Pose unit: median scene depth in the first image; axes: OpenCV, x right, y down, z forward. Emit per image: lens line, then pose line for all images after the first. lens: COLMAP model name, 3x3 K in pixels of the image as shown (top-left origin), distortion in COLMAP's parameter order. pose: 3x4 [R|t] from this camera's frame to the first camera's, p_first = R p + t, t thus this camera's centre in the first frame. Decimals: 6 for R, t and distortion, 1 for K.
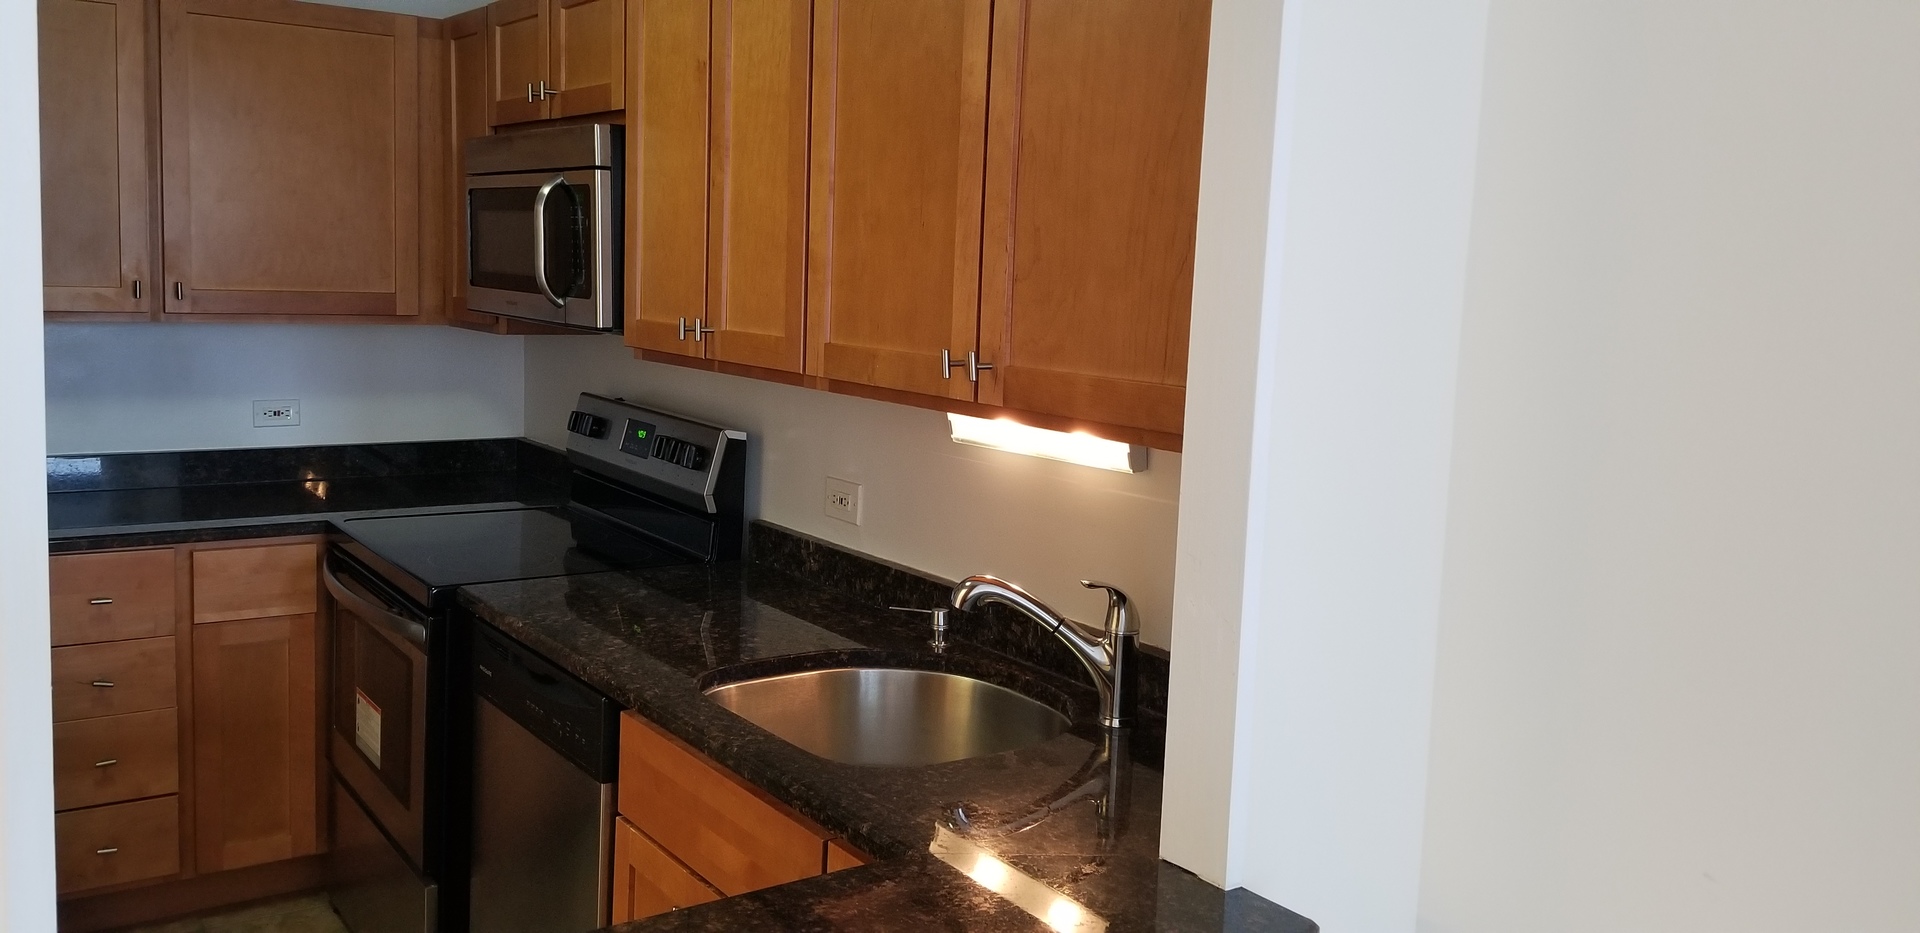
lens RADIAL K [[1518.9, 0, 960.9], [0, 1518.9, 452.6], [0, 0, 1]] dist [0.095364, -0.148297]
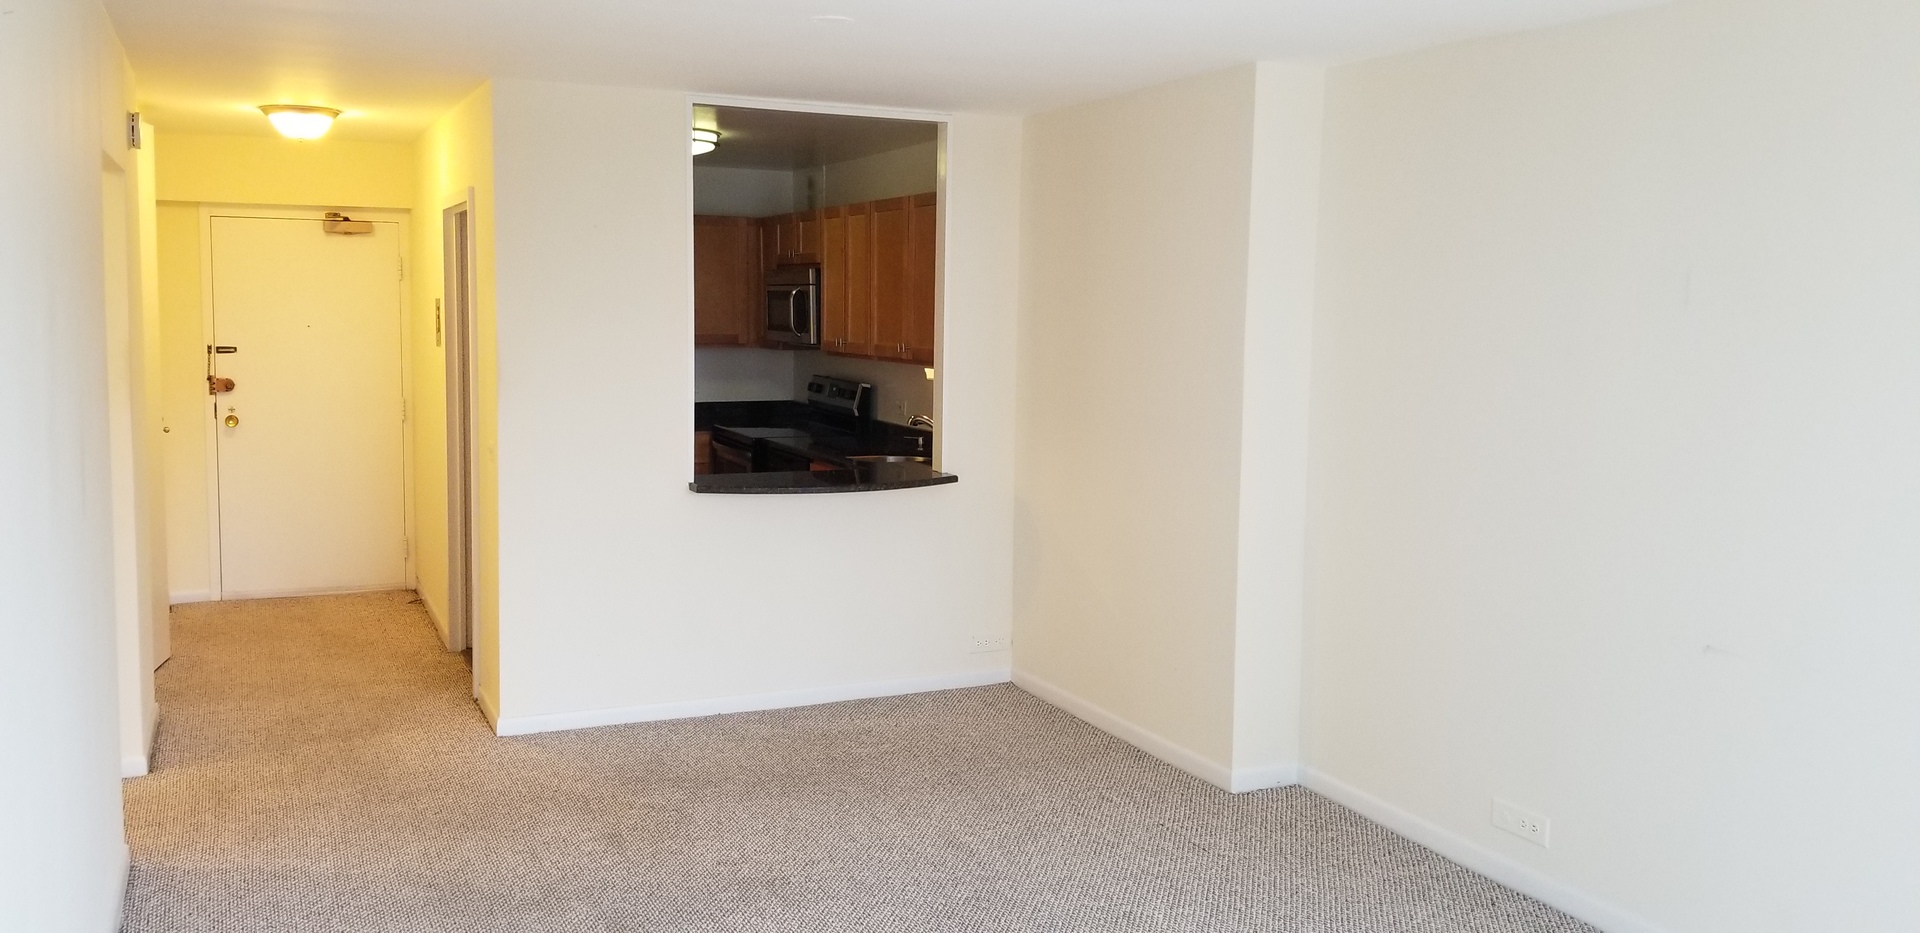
lens RADIAL K [[1518.9, 0, 959.4], [0, 1518.9, 465.8], [0, 0, 1]] dist [0.095364, -0.148297]
pose [[0.980538, -0.006564, -0.196222, 0.488261], [0.002824, 0.999809, -0.019335, 0.167191], [0.196311, 0.018405, 0.980369, -1.412786]]
